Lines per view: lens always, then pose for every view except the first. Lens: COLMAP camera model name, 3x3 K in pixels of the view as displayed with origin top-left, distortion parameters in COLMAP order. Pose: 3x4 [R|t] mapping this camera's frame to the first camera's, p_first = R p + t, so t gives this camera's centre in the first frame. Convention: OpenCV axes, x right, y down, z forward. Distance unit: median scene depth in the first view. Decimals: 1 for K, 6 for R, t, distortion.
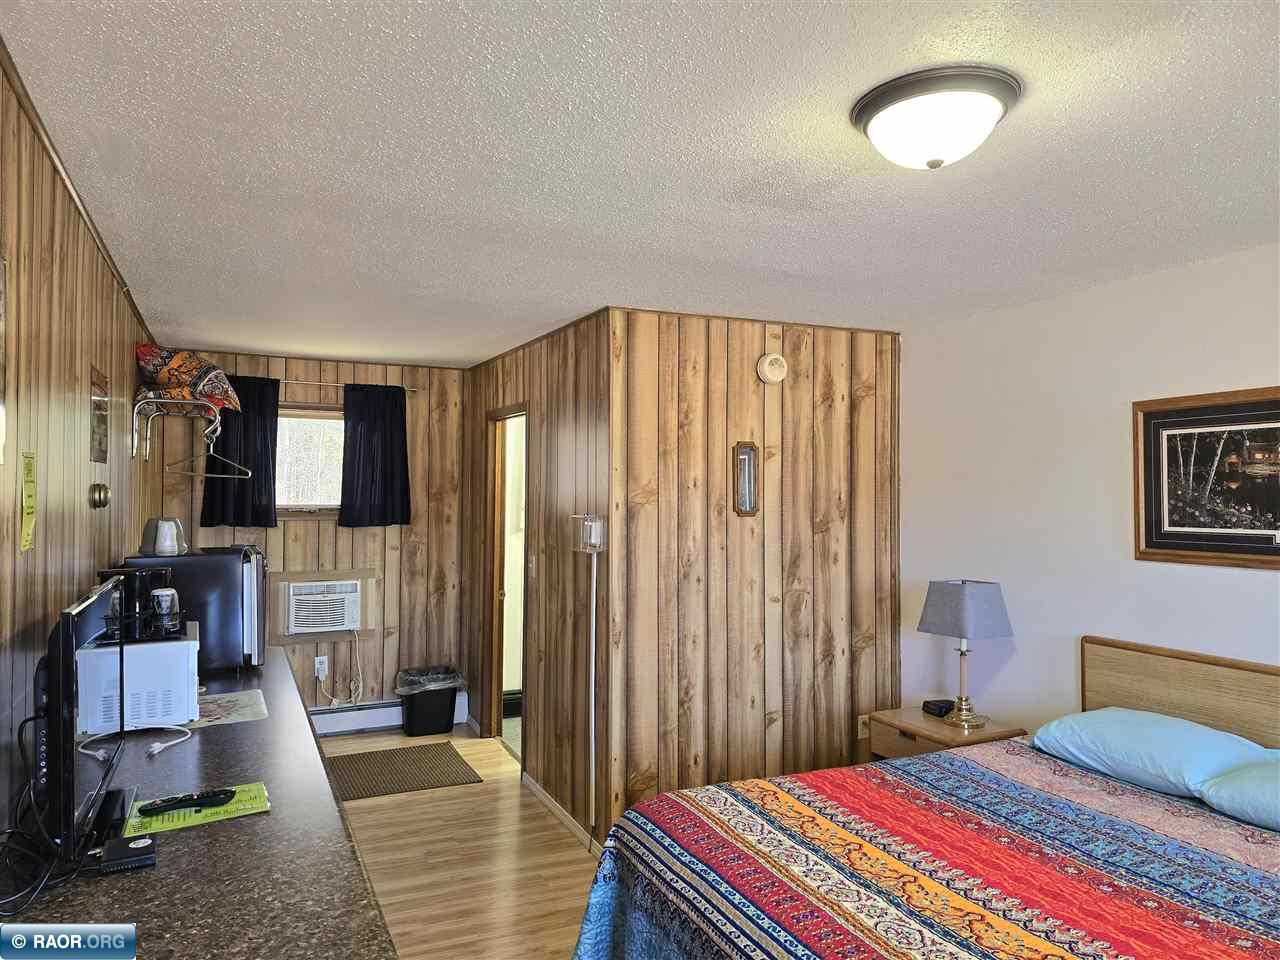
lens RADIAL K [[855.3, 0, 640.1], [0, 855.3, 475.5], [0, 0, 1]] dist [0.066794, -0.056225]
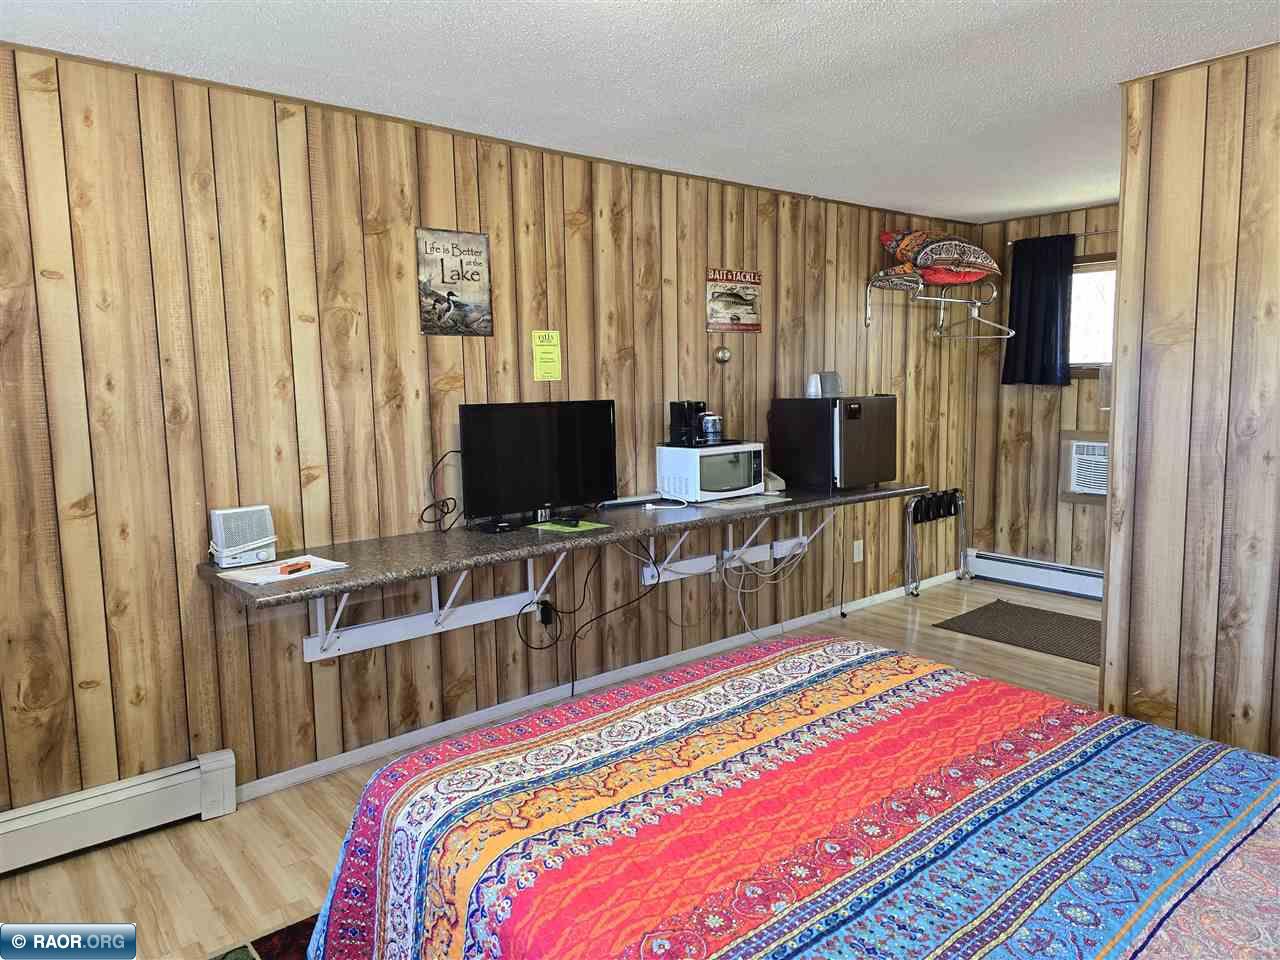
lens RADIAL K [[855.3, 0, 642.2], [0, 855.3, 479.1], [0, 0, 1]] dist [0.066794, -0.056225]
pose [[0.257470, 0.108652, -0.960158, 0.609172], [0.031453, 0.992189, 0.120711, 0.042316], [0.965774, -0.061280, 0.252041, 0.364854]]
